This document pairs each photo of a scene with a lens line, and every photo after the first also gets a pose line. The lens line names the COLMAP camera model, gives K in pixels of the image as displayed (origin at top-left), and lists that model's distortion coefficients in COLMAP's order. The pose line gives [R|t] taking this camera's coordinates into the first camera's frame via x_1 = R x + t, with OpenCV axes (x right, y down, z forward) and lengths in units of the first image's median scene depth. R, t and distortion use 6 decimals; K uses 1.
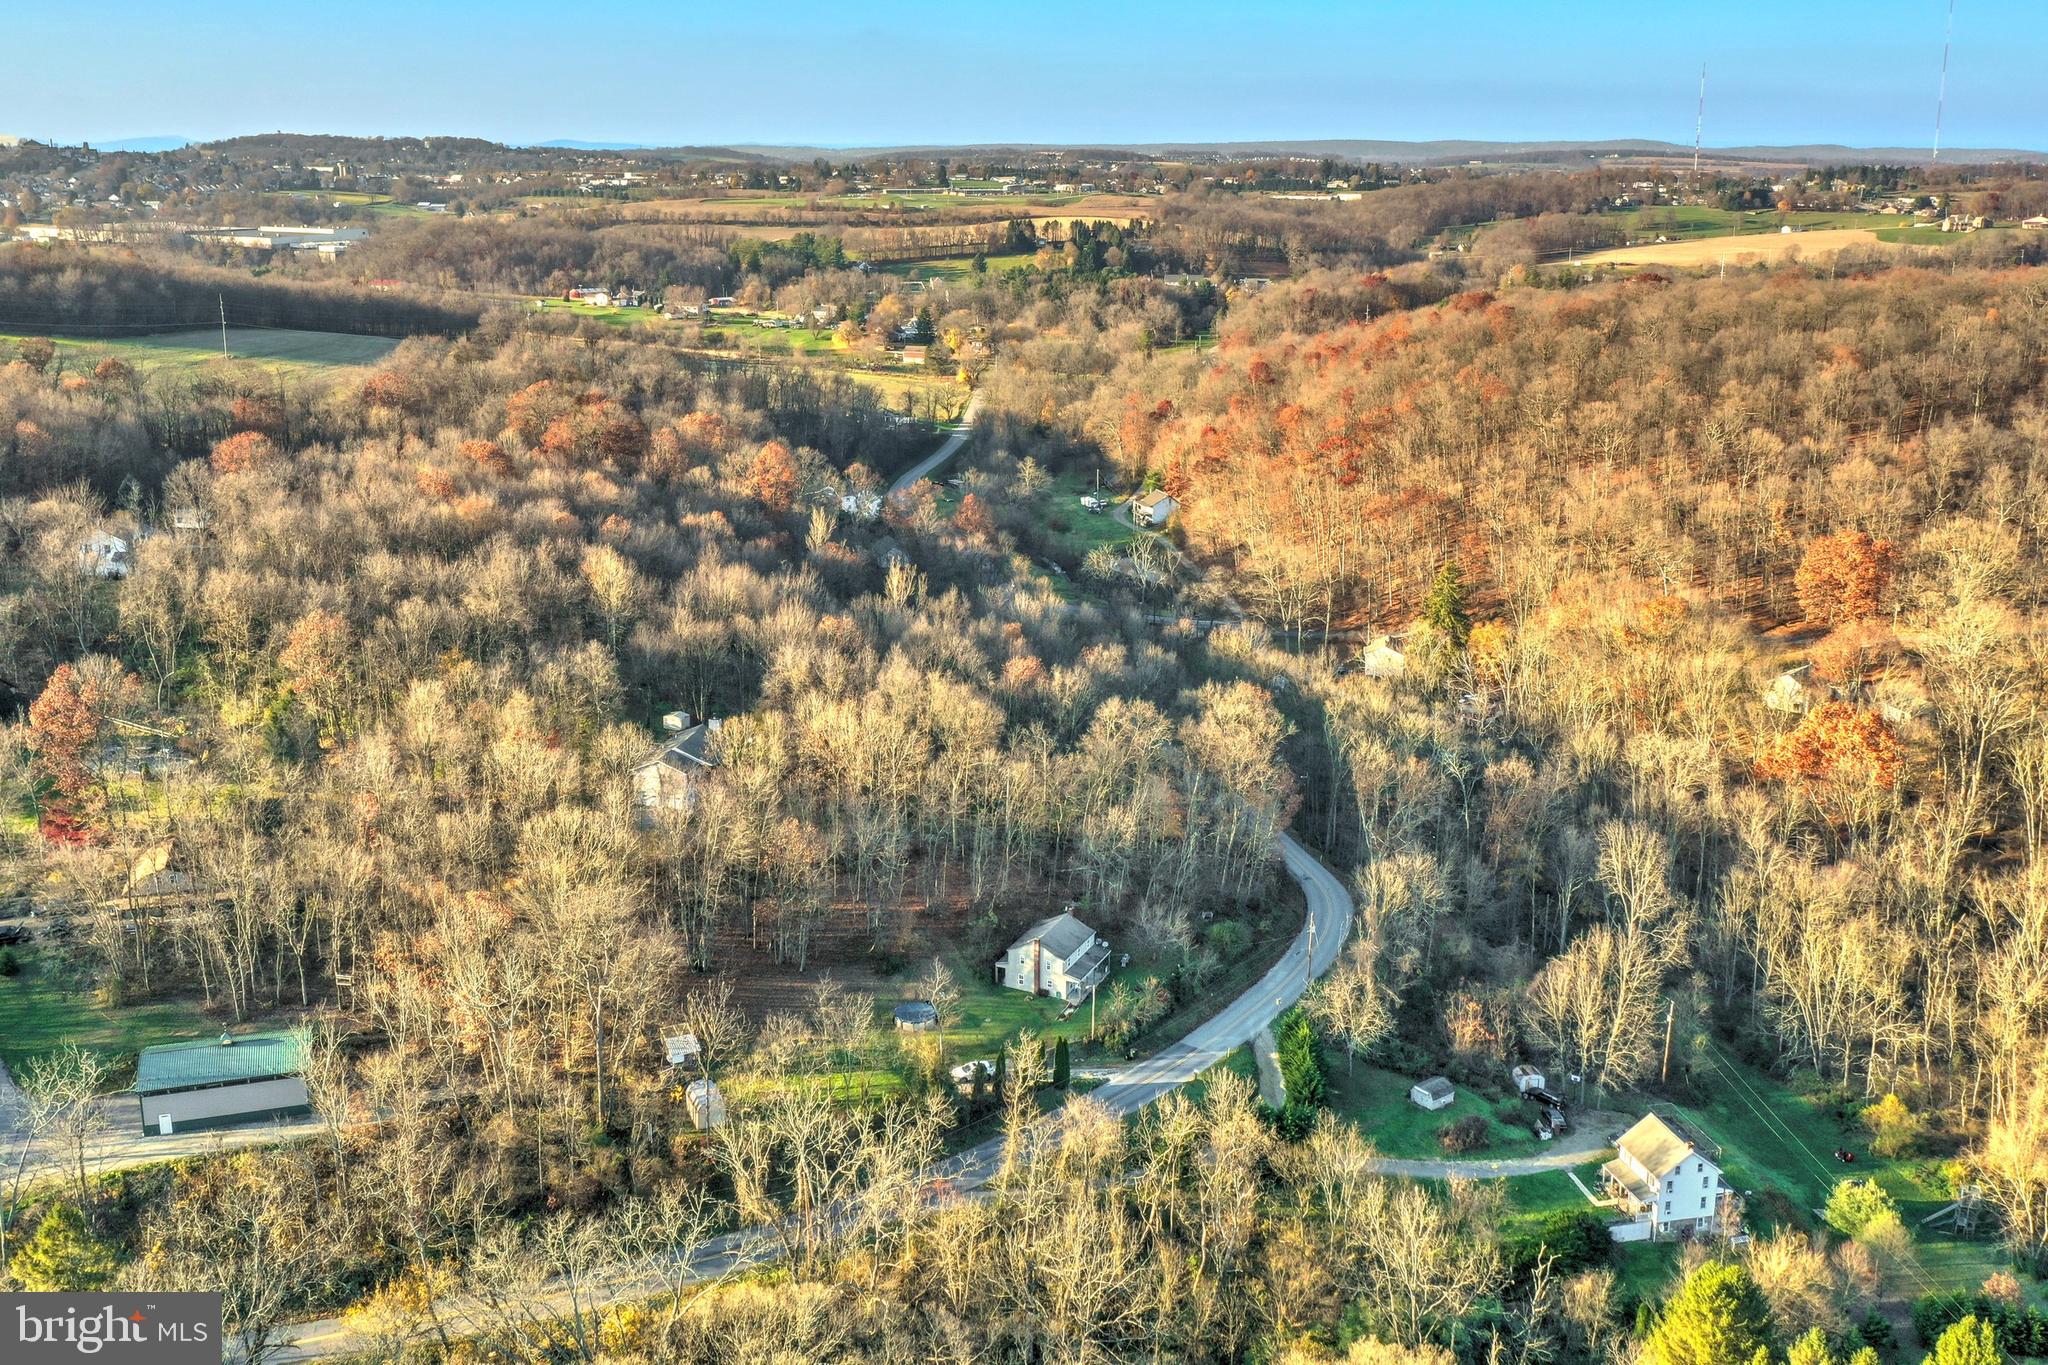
lens RADIAL K [[1646.8, 0, 1035.0], [0, 1646.8, 683.4], [0, 0, 1]] dist [-0.003878, -0.002992]
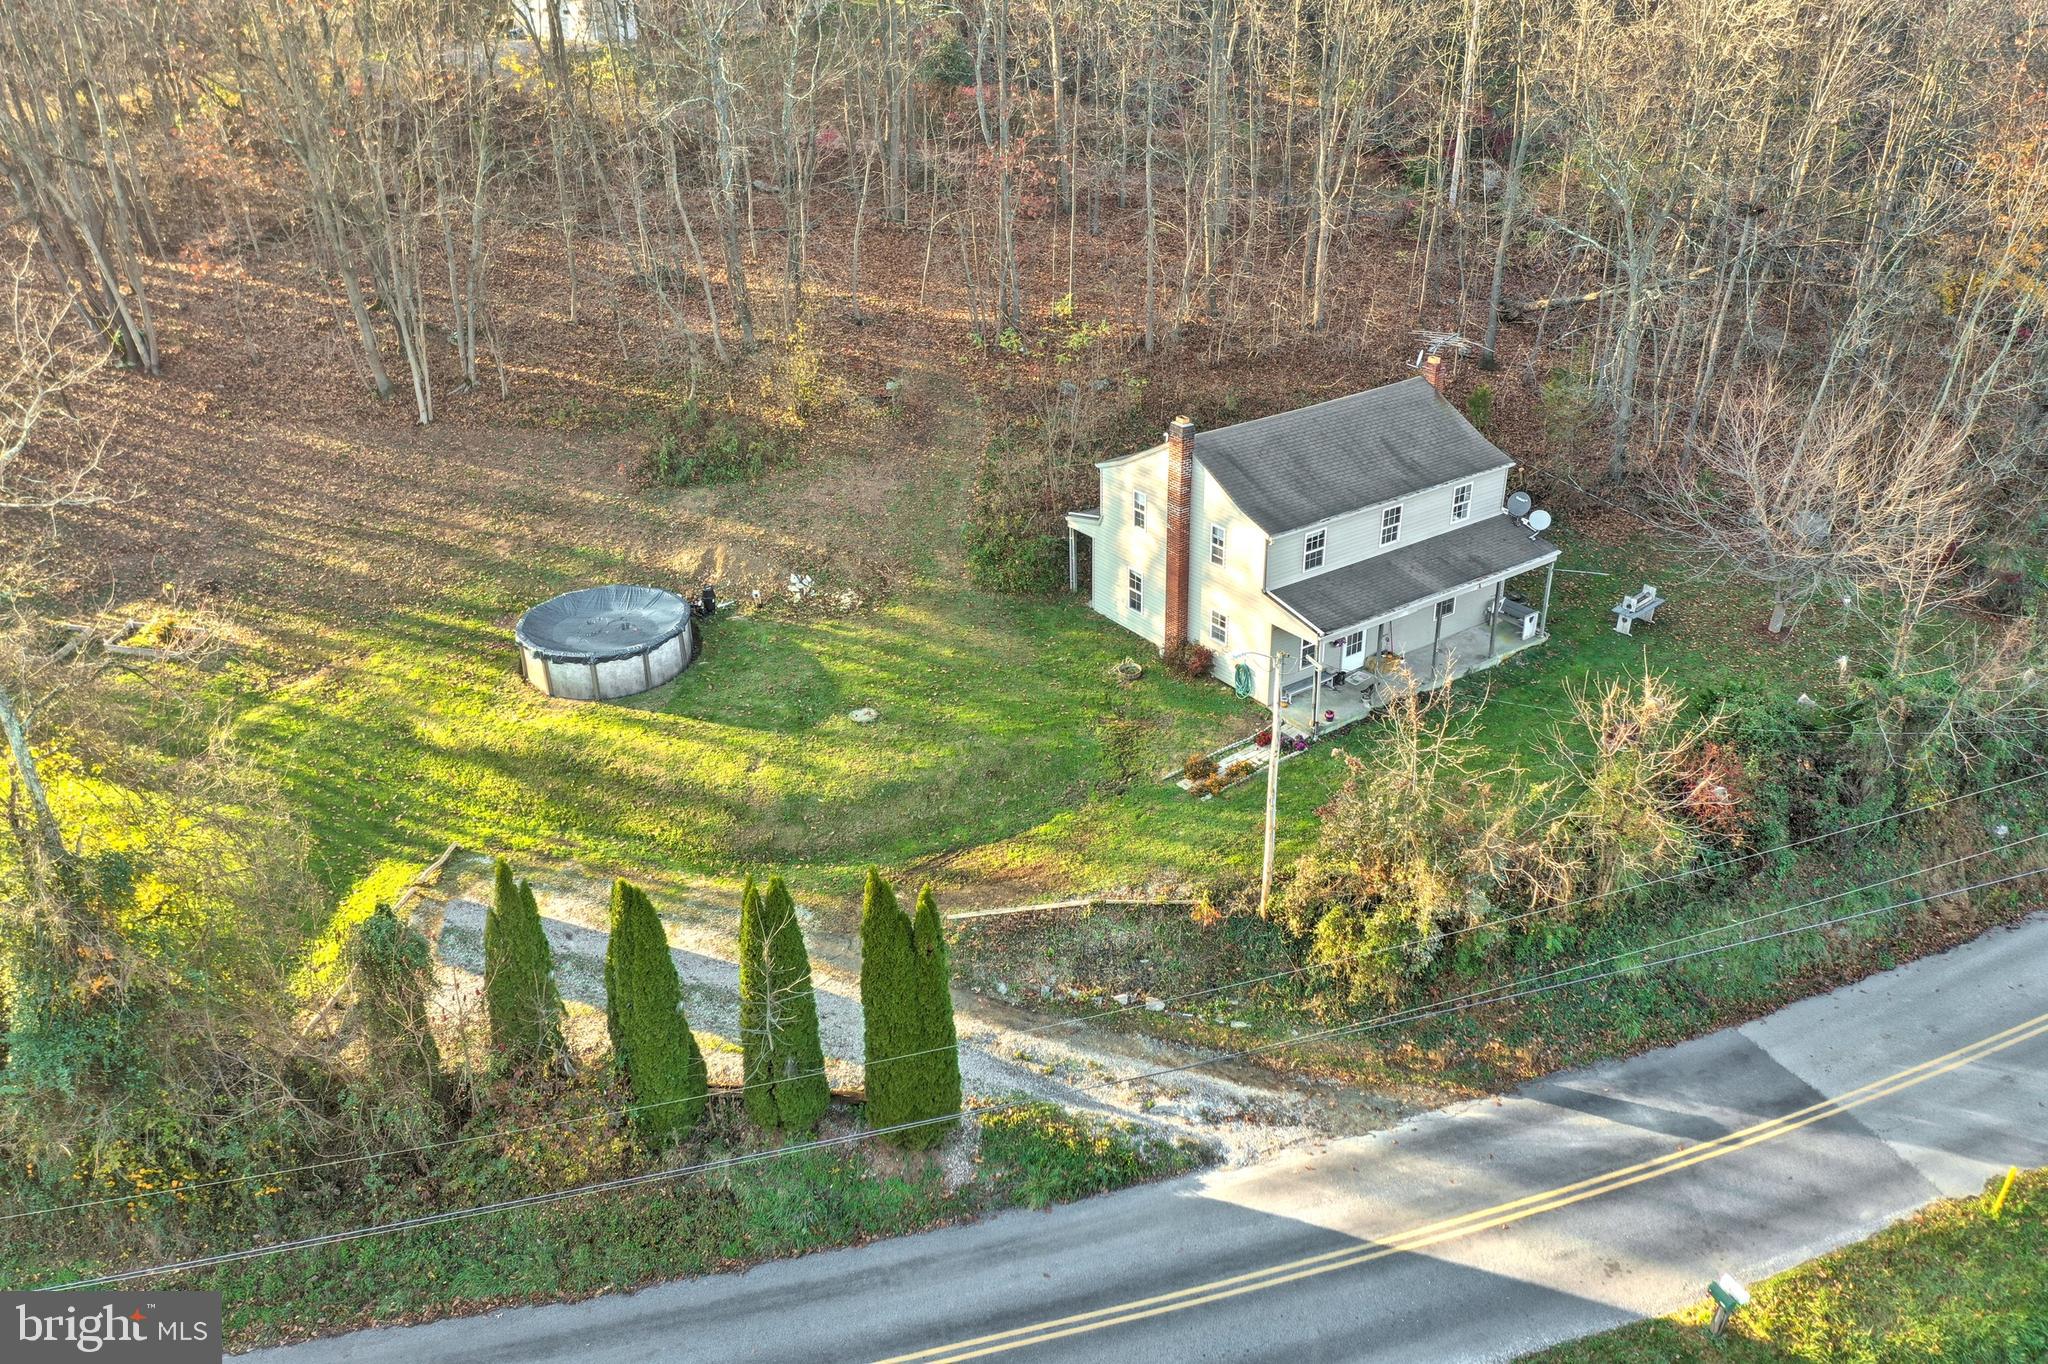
lens RADIAL K [[1646.8, 0, 1035.0], [0, 1646.8, 682.9], [0, 0, 1]] dist [-0.003878, -0.002992]
pose [[0.873816, 0.210798, -0.438189, 0.090527], [-0.115177, 0.965230, 0.234661, 0.138225], [0.472419, -0.154581, 0.867712, 0.782122]]
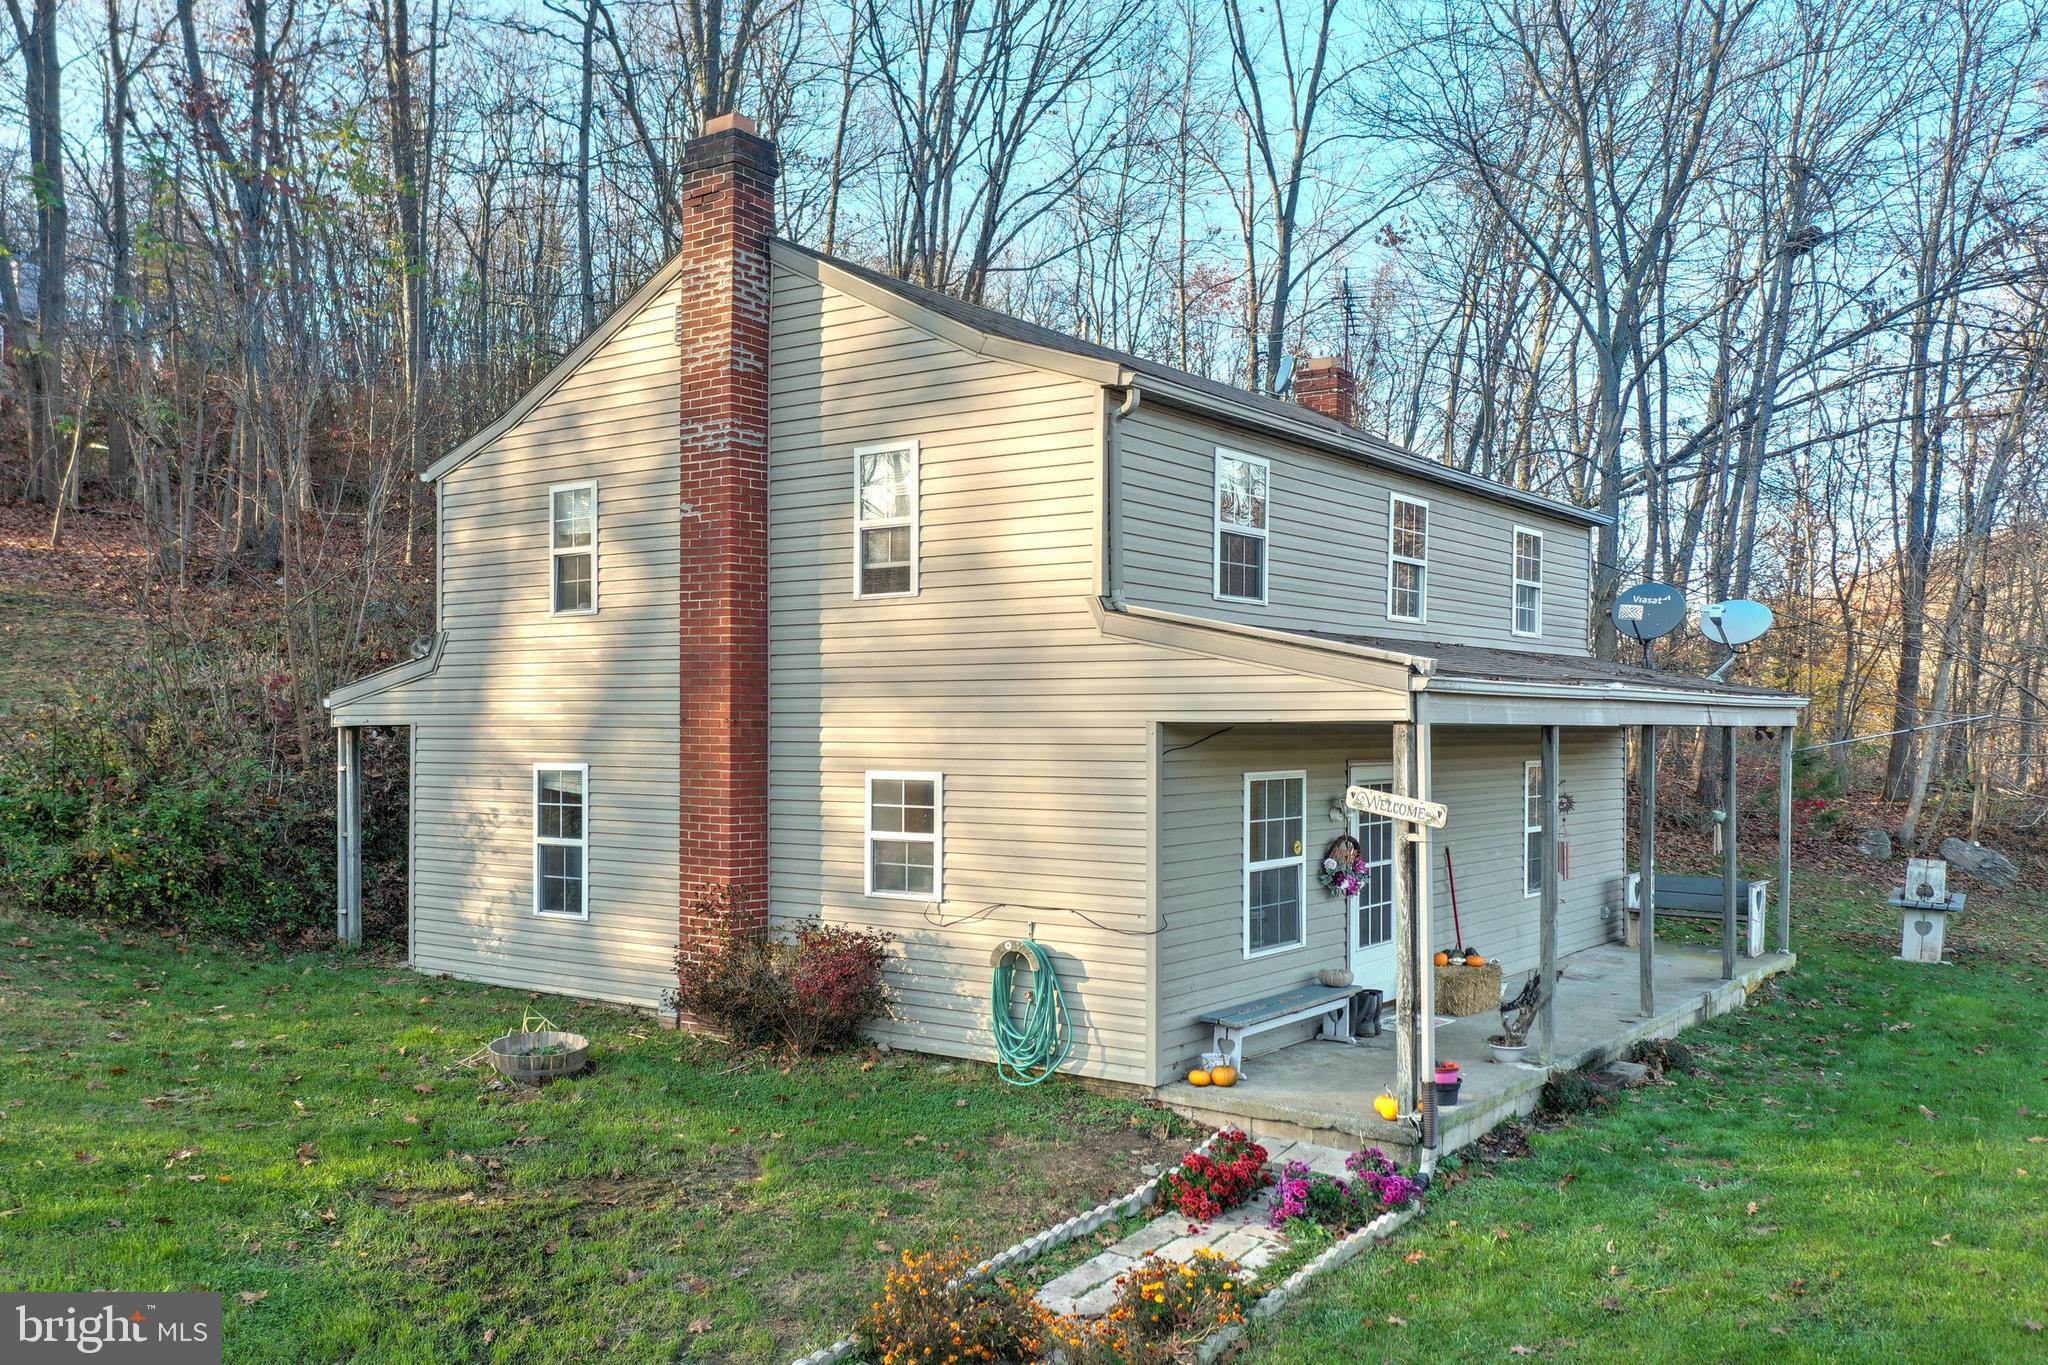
lens RADIAL K [[1744.1, 0, 1017.1], [0, 1744.1, 753.1], [0, 0, 1]] dist [0.001016, -0.002723]
pose [[0.982507, 0.024505, -0.184608, 0.024433], [-0.073785, 0.961400, -0.265076, 0.196413], [0.170987, 0.274060, 0.946390, 0.939681]]
